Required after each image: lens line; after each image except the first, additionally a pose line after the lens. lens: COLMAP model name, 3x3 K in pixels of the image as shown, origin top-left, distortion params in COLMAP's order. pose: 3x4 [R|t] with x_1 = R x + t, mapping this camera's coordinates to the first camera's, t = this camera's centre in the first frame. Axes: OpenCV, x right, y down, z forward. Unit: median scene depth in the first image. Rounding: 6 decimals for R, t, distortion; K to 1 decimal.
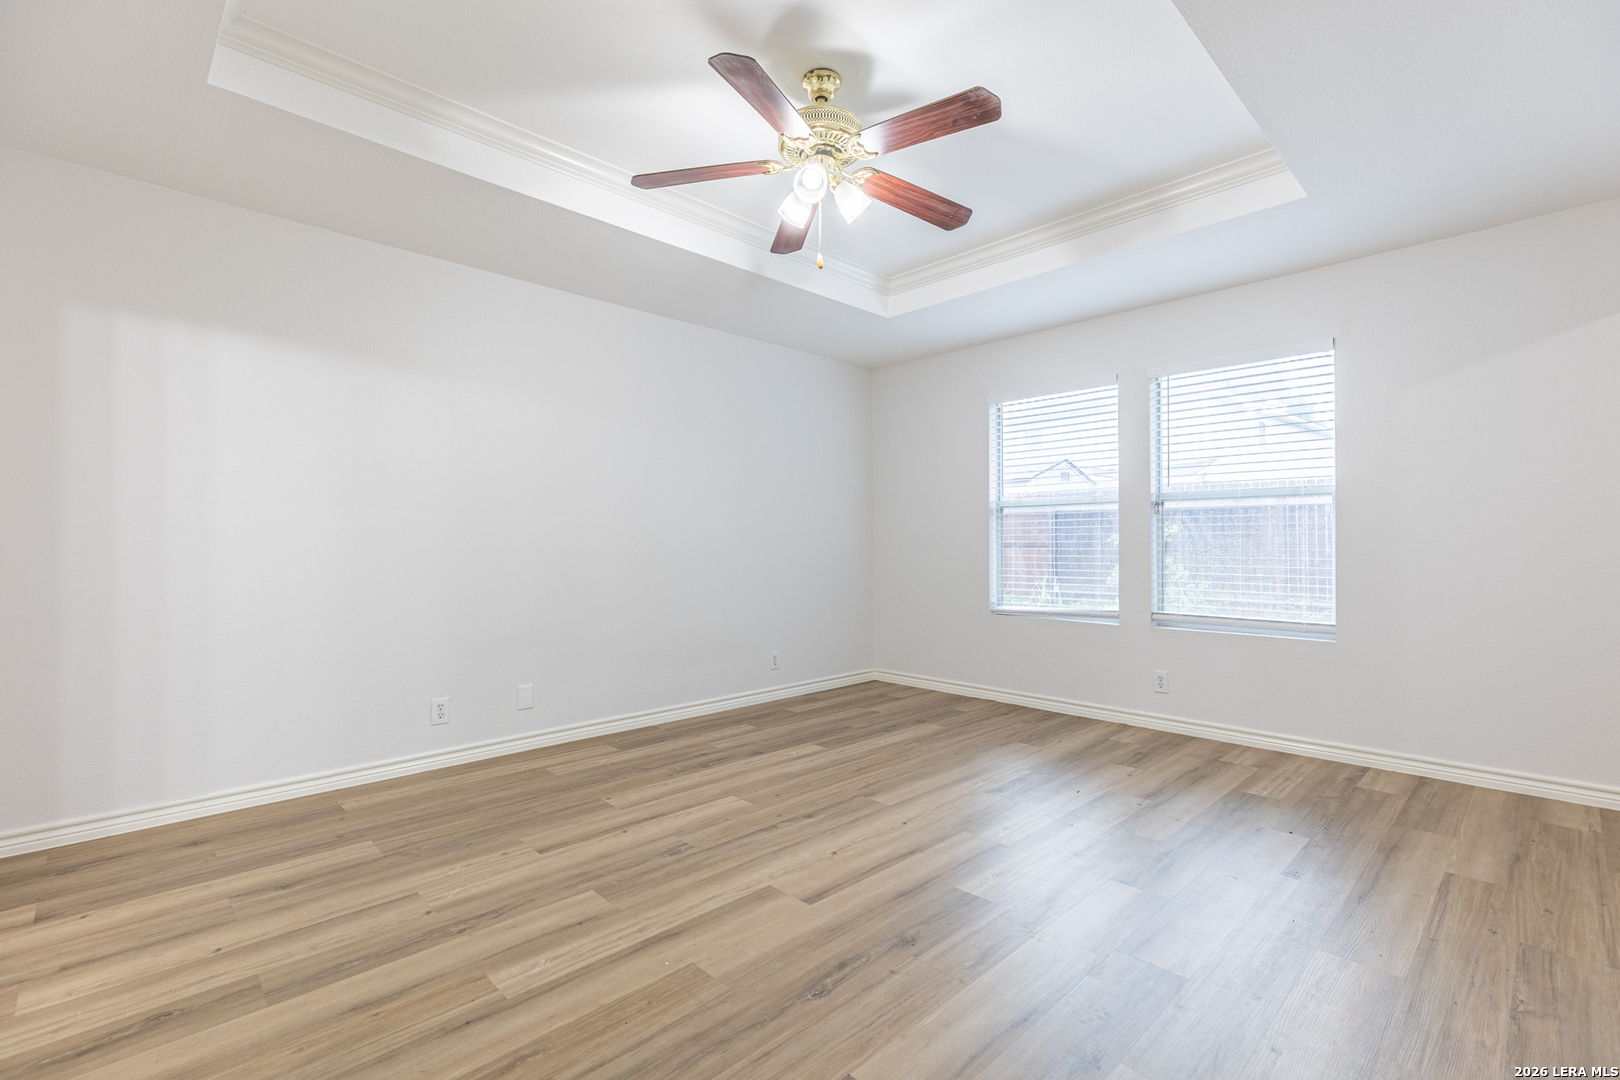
lens RADIAL K [[728.3, 0, 816.3], [0, 728.3, 537.1], [0, 0, 1]] dist [0.005583, -0.000692]
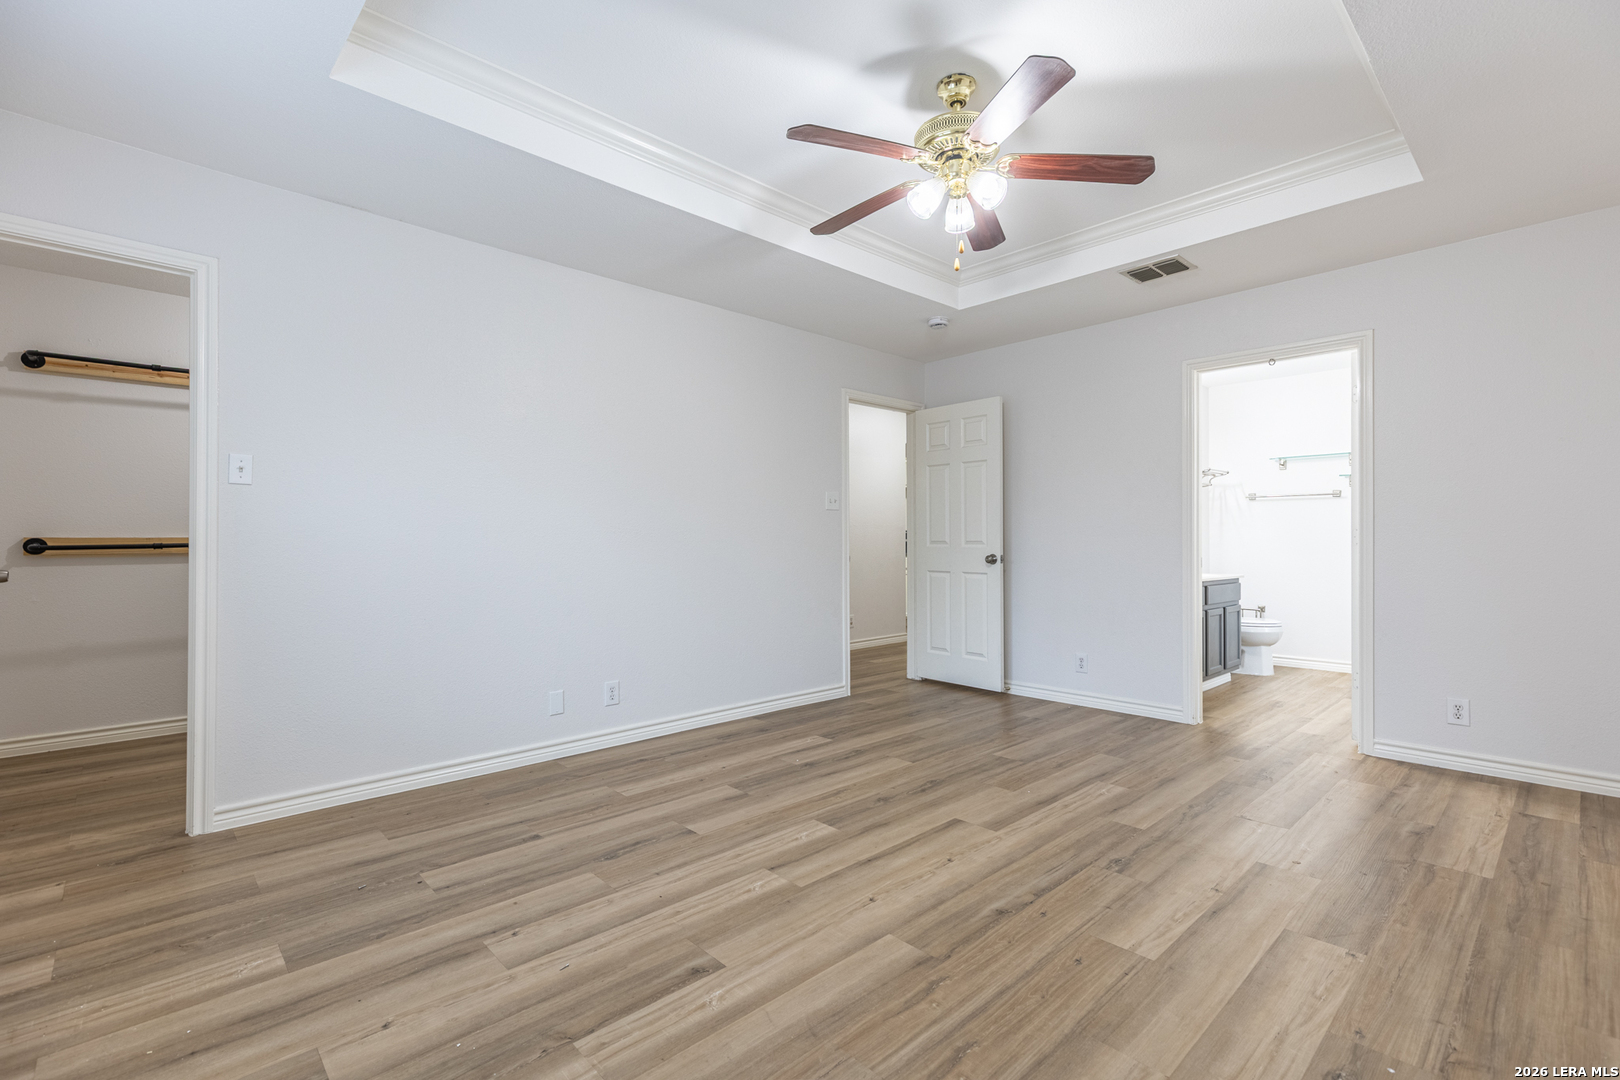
lens RADIAL K [[732.7, 0, 818.4], [0, 732.7, 536.7], [0, 0, 1]] dist [0.007645, -0.000232]
pose [[-0.999887, 0.005455, 0.014017, 0.178829], [0.005281, 0.999909, -0.012439, 0.015809], [-0.014083, -0.012363, -0.999824, 1.935242]]
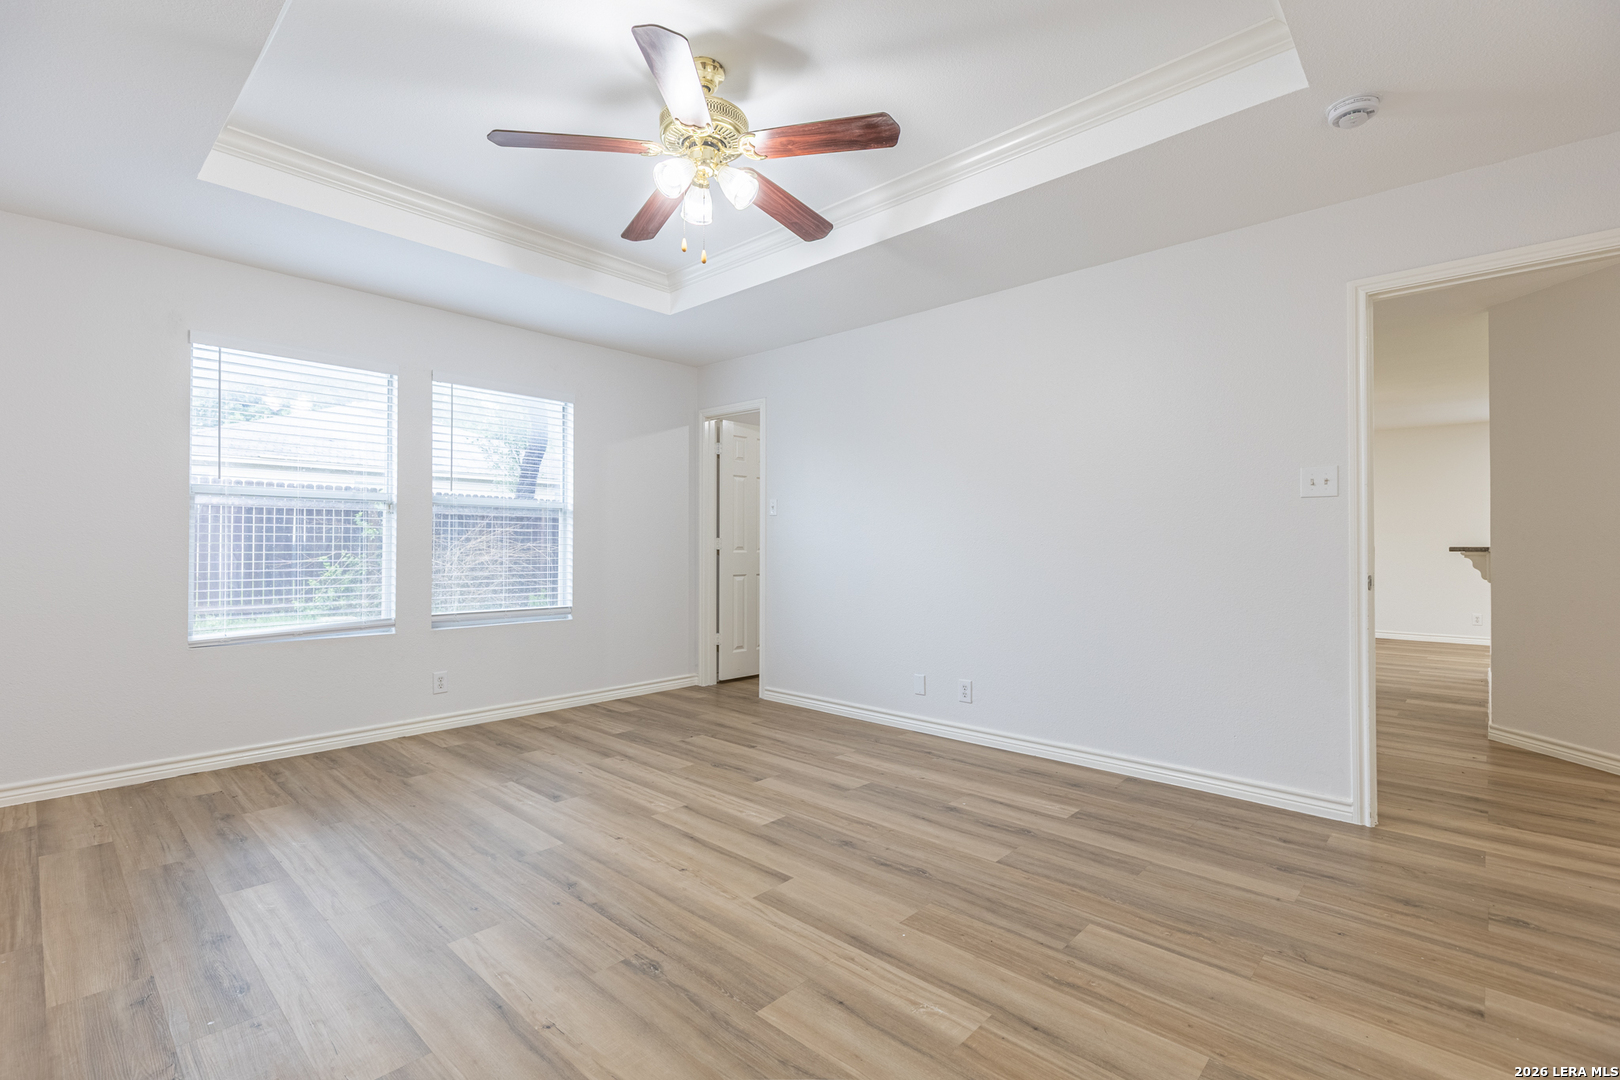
lens RADIAL K [[728.3, 0, 816.3], [0, 728.3, 537.1], [0, 0, 1]] dist [0.005583, -0.000692]
pose [[-0.051751, 0.014372, 0.998557, -0.926657], [-0.010515, 0.999833, -0.014935, 0.008616], [-0.998605, -0.011272, -0.051591, 0.859378]]
